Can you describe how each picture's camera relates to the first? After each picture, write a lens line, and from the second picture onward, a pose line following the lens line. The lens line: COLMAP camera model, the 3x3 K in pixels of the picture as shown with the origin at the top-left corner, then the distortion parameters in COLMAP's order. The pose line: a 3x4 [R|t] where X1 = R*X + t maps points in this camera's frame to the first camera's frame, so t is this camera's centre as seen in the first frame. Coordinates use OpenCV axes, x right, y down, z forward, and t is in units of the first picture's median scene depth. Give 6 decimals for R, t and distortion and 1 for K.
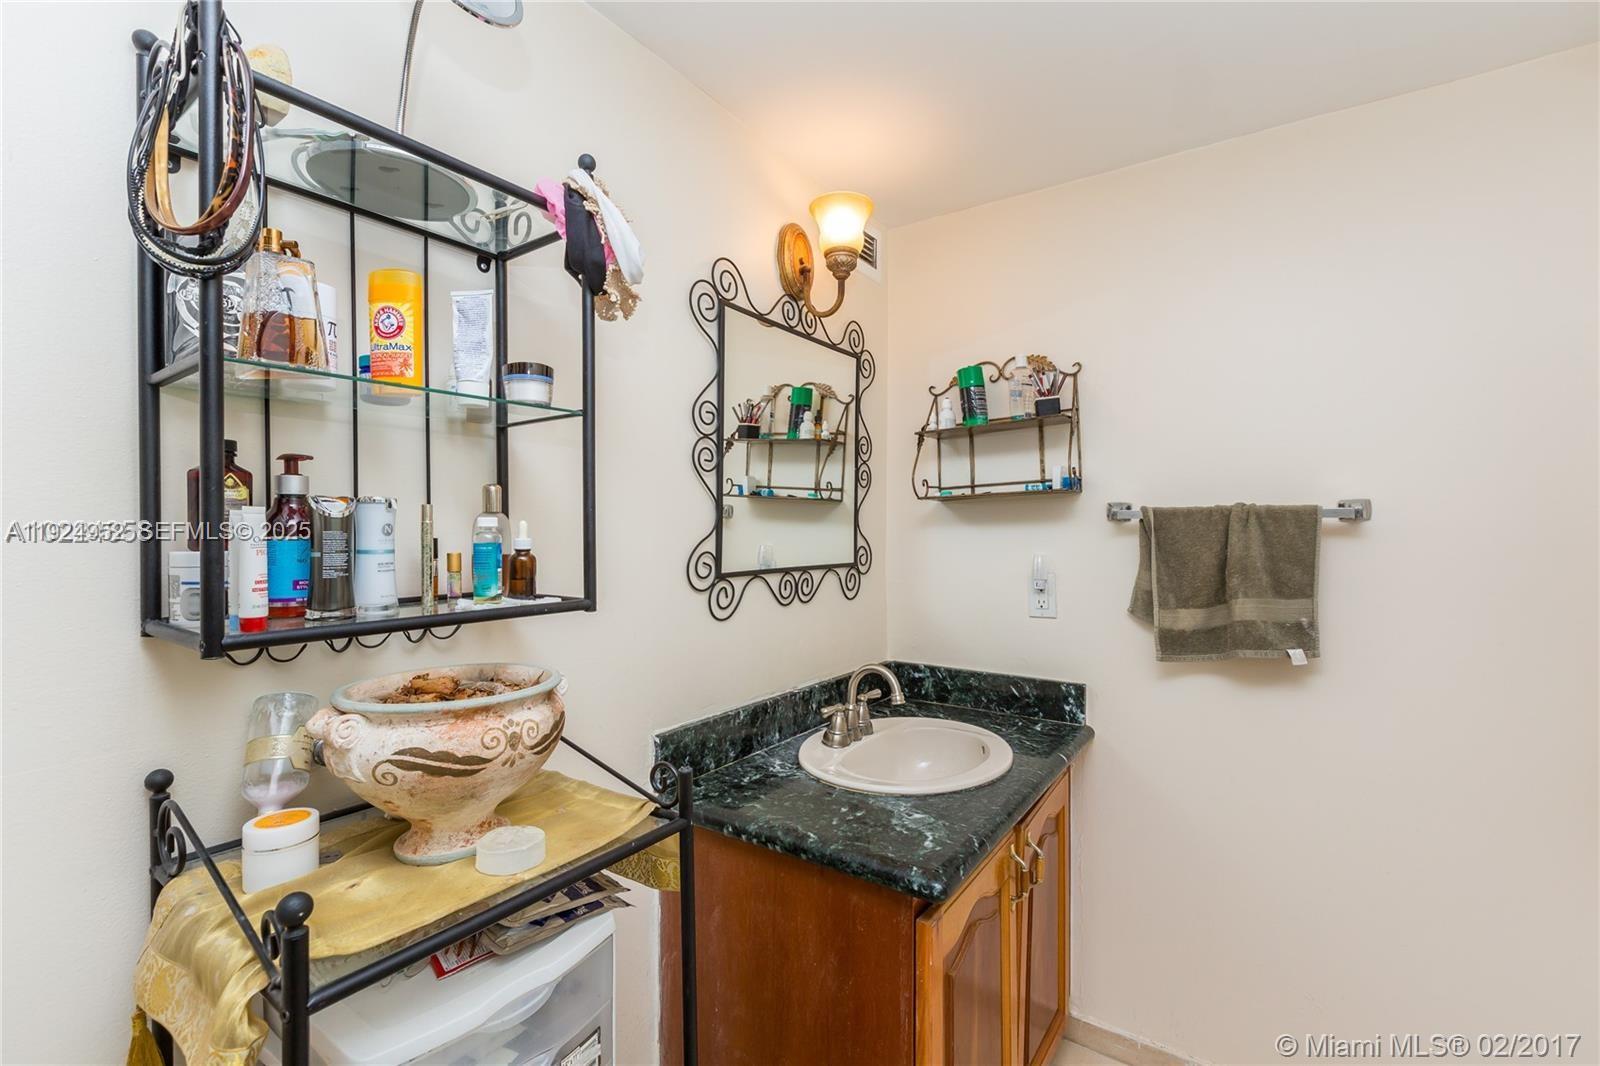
lens RADIAL K [[714.5, 0, 803.2], [0, 714.5, 524.5], [0, 0, 1]] dist [-0.000887, 0.000295]
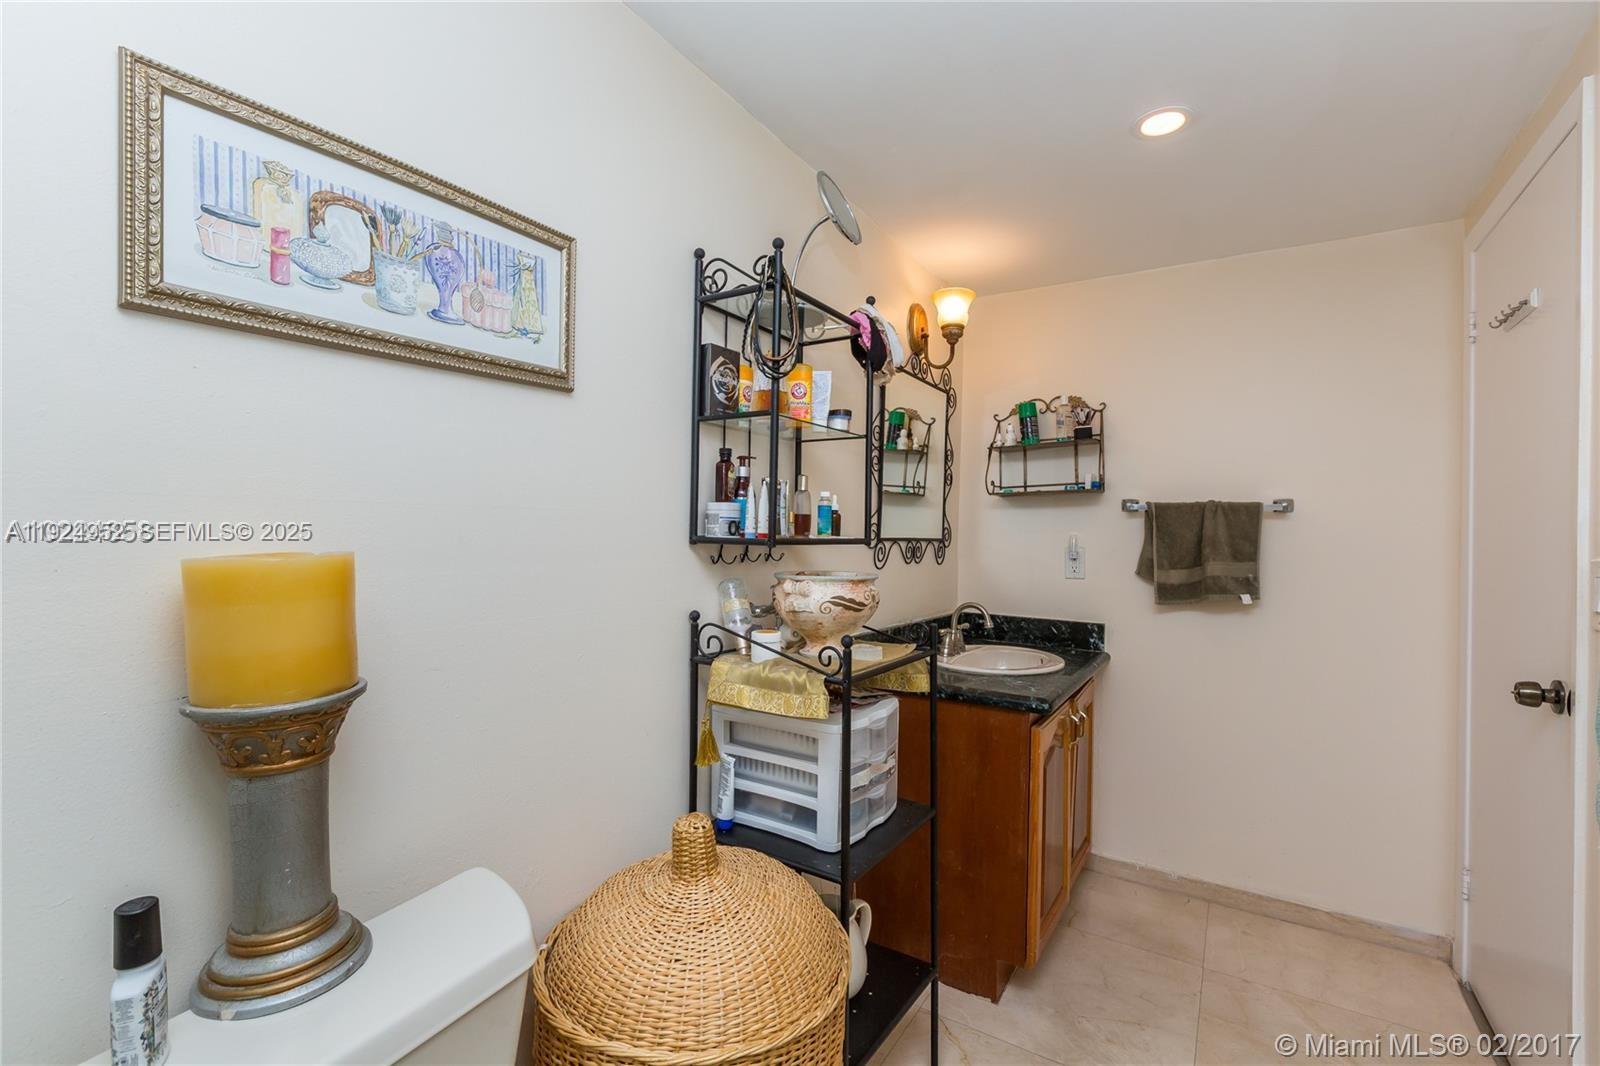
lens RADIAL K [[714.5, 0, 803.0], [0, 714.5, 525.9], [0, 0, 1]] dist [-0.000887, 0.000295]
pose [[0.998943, 0.020027, 0.041374, -0.303526], [-0.019847, 0.999792, -0.004739, 0.047111], [-0.041460, 0.003913, 0.999132, -0.459637]]
